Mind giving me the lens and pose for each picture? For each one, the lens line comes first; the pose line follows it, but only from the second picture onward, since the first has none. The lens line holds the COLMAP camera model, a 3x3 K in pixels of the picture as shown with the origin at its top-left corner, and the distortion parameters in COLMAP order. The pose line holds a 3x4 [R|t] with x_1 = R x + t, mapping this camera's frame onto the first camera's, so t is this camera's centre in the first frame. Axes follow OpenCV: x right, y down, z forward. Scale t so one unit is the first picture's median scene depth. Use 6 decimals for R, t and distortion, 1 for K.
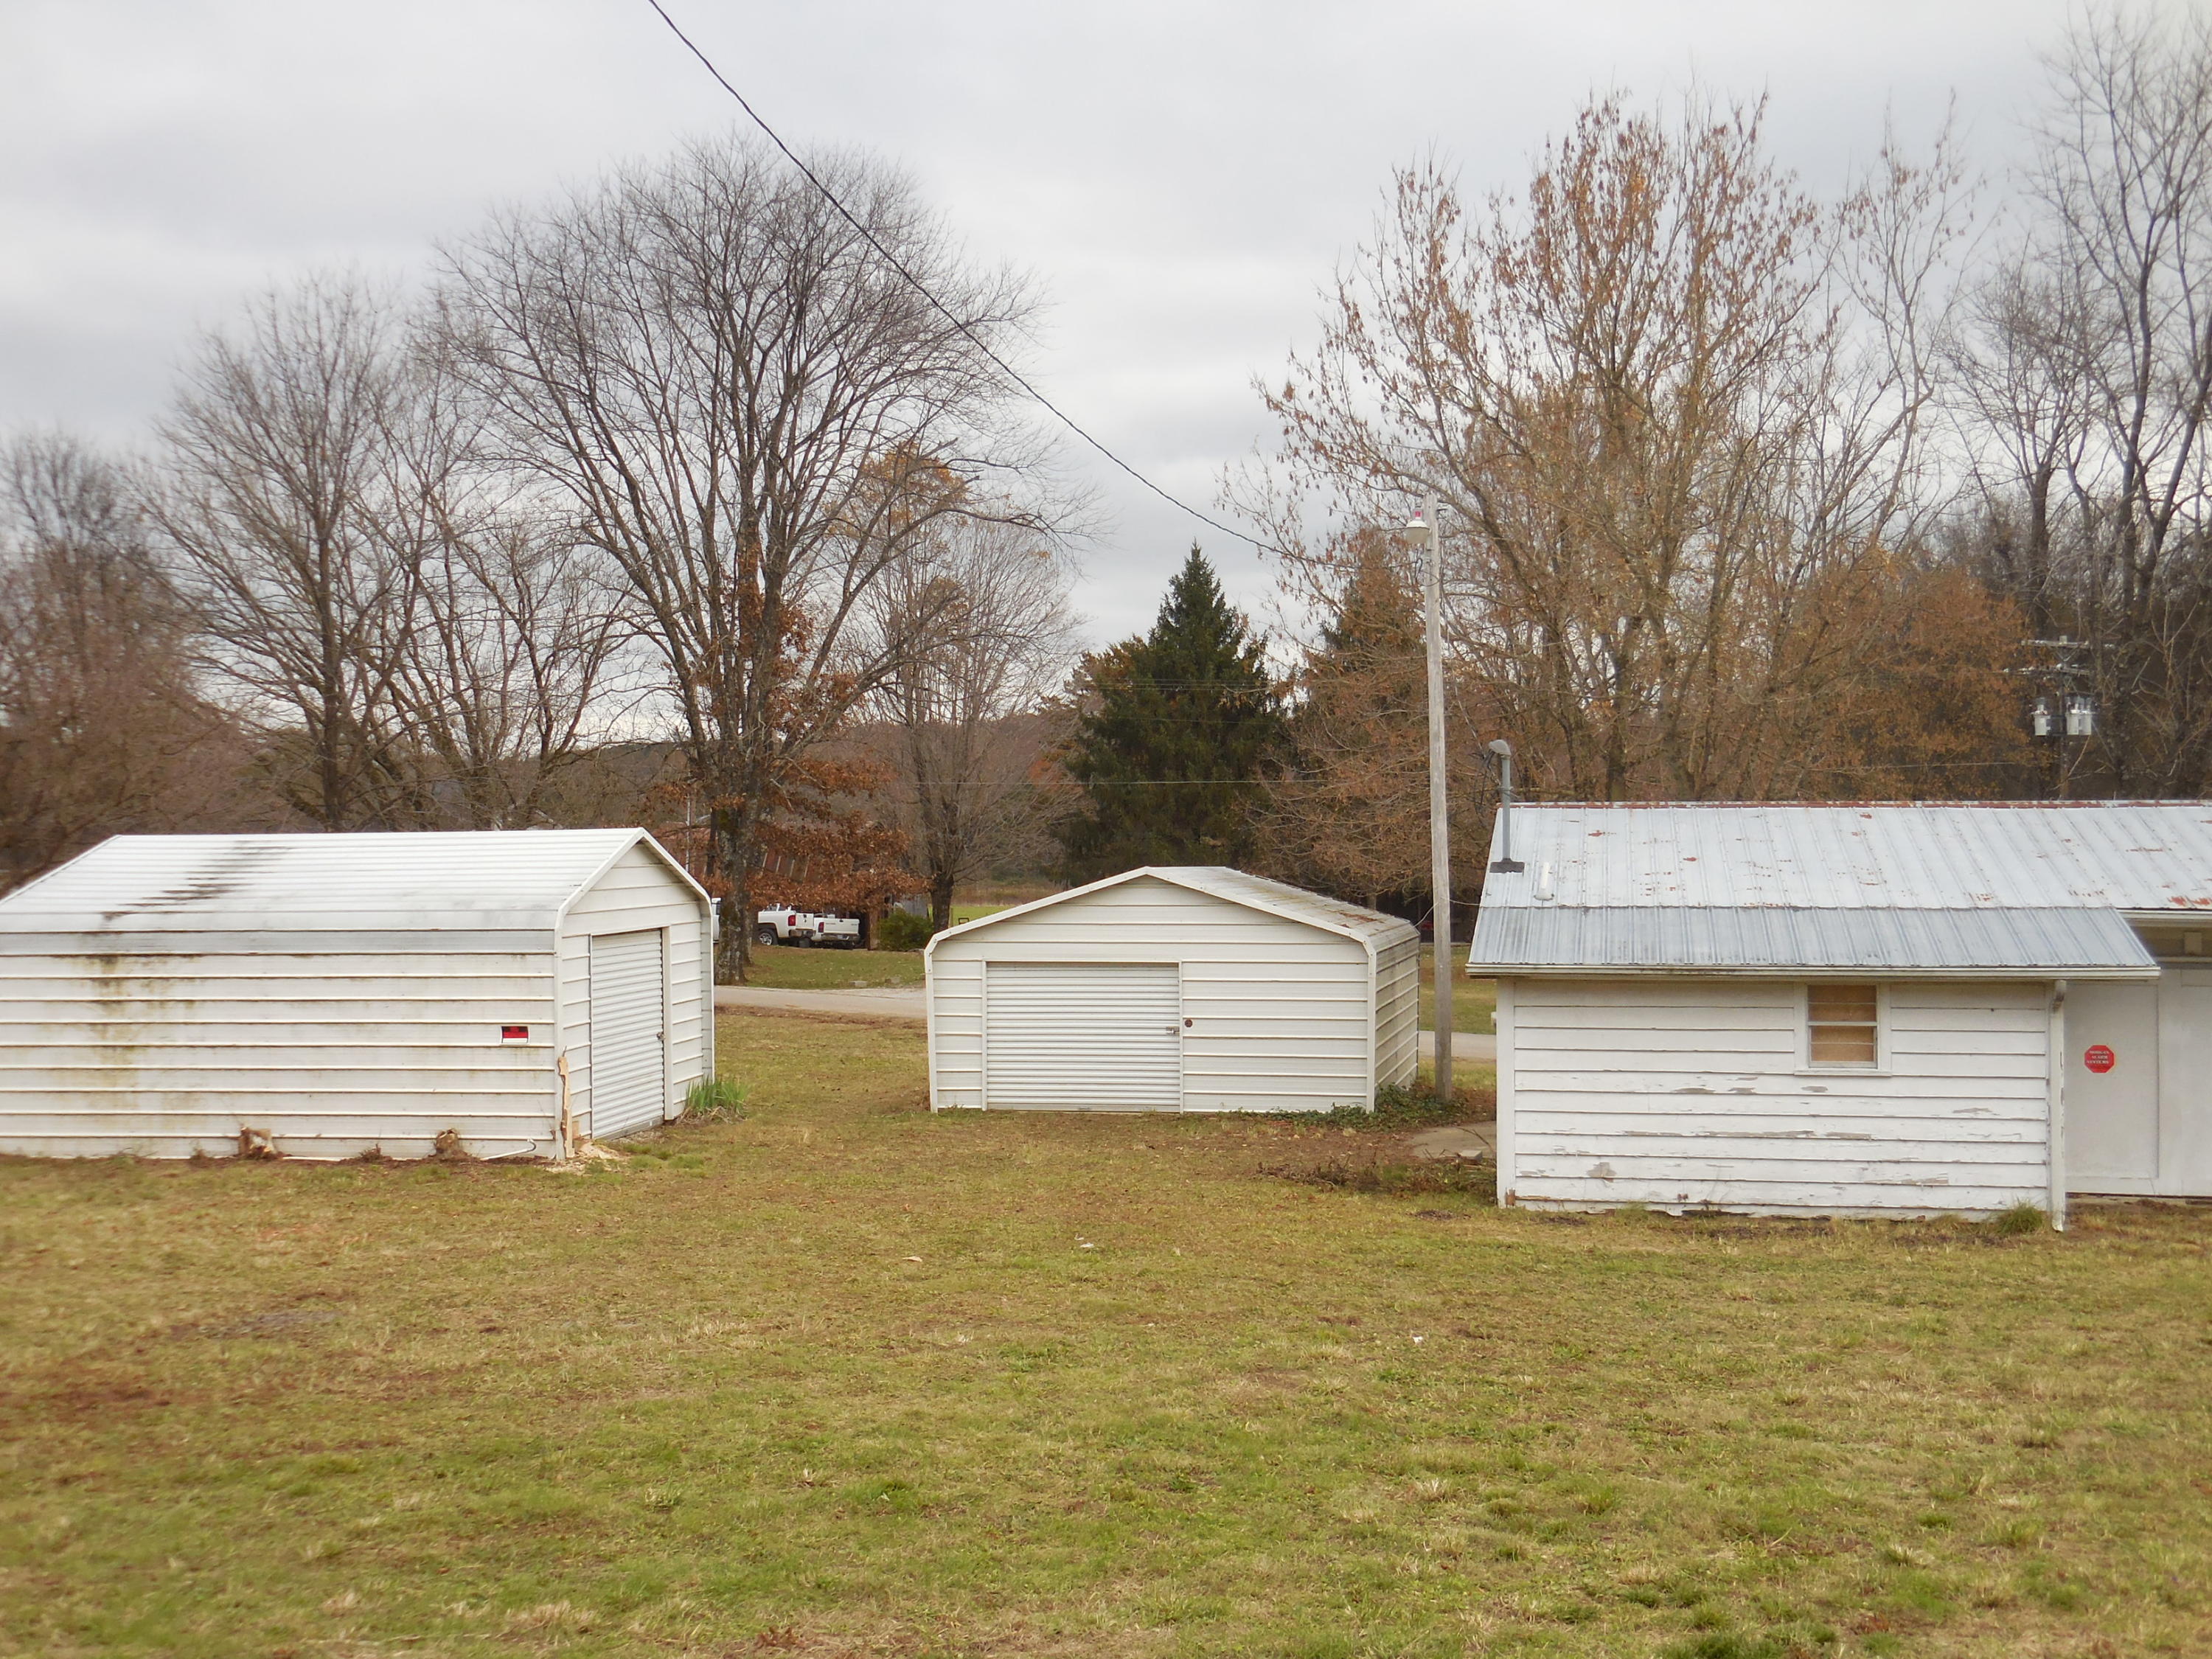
lens RADIAL K [[2494.9, 0, 1106.1], [0, 2494.9, 825.2], [0, 0, 1]] dist [-0.003565, 0.000000]
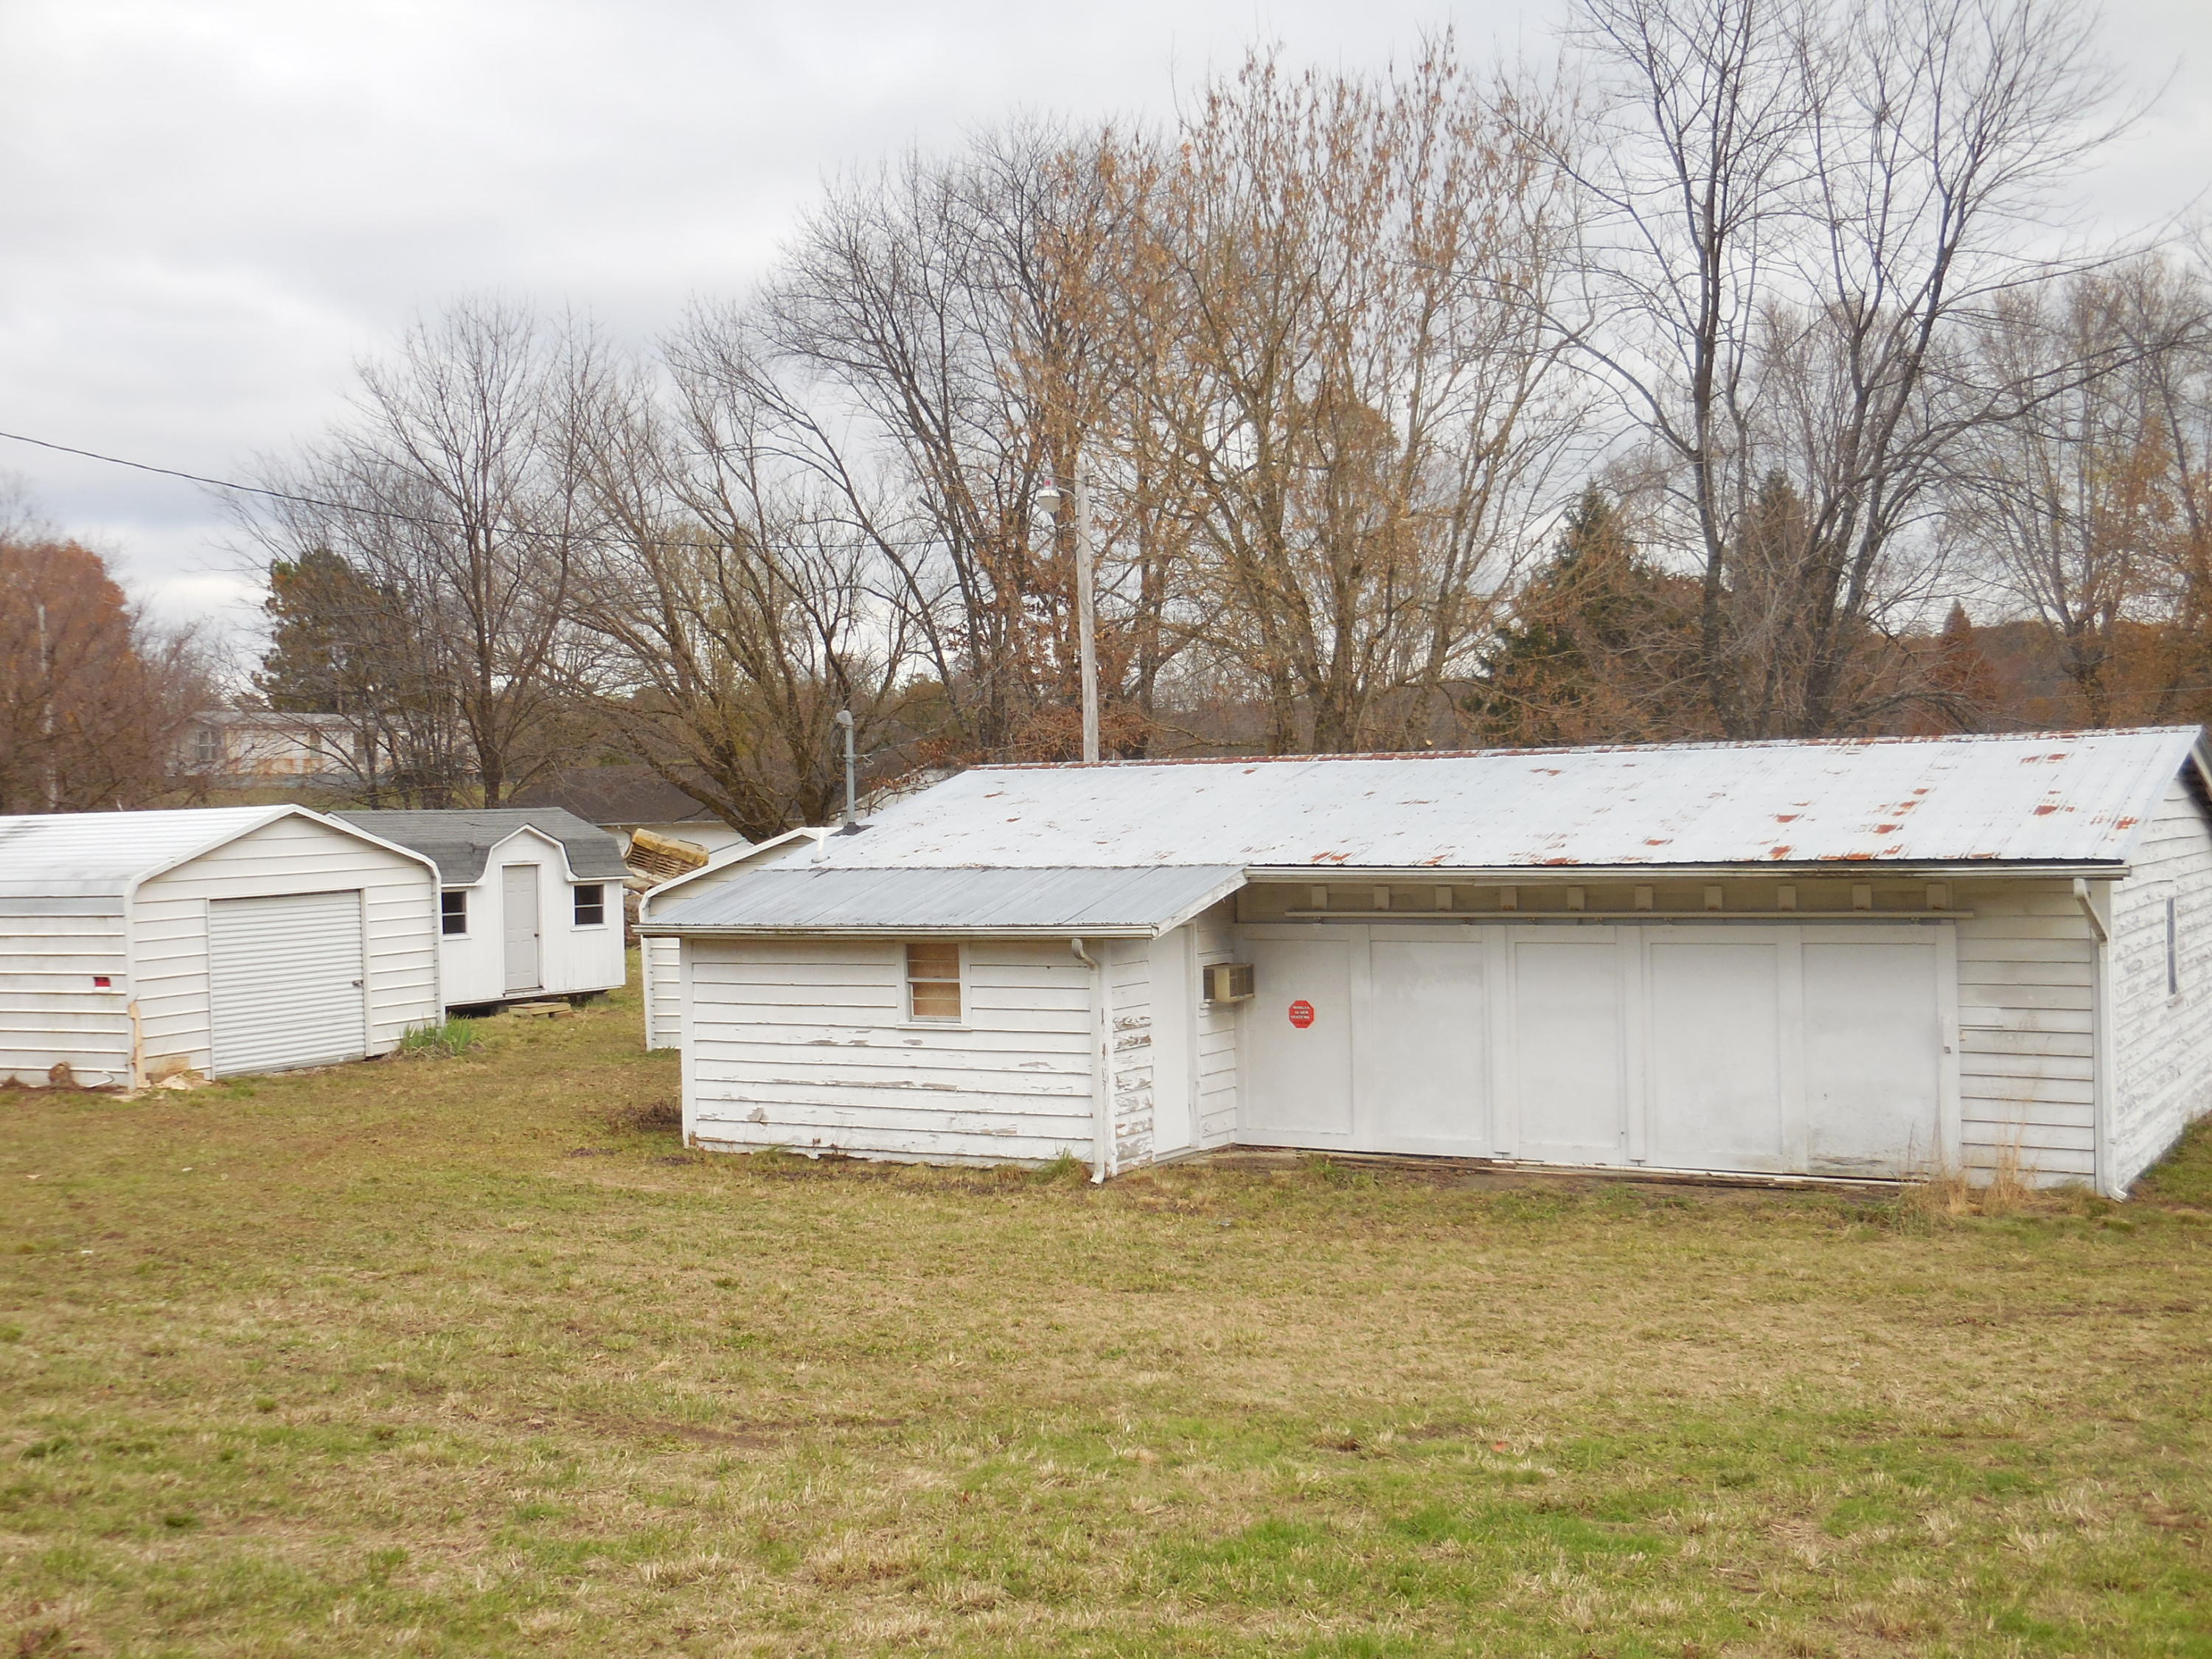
lens RADIAL K [[2494.9, 0, 1106.6], [0, 2494.9, 829.6], [0, 0, 1]] dist [-0.003565, 0.000000]
pose [[0.953886, -0.015330, -0.299777, 0.668548], [0.023840, 0.999409, 0.024749, -0.007987], [0.299221, -0.030754, 0.953688, 0.020682]]
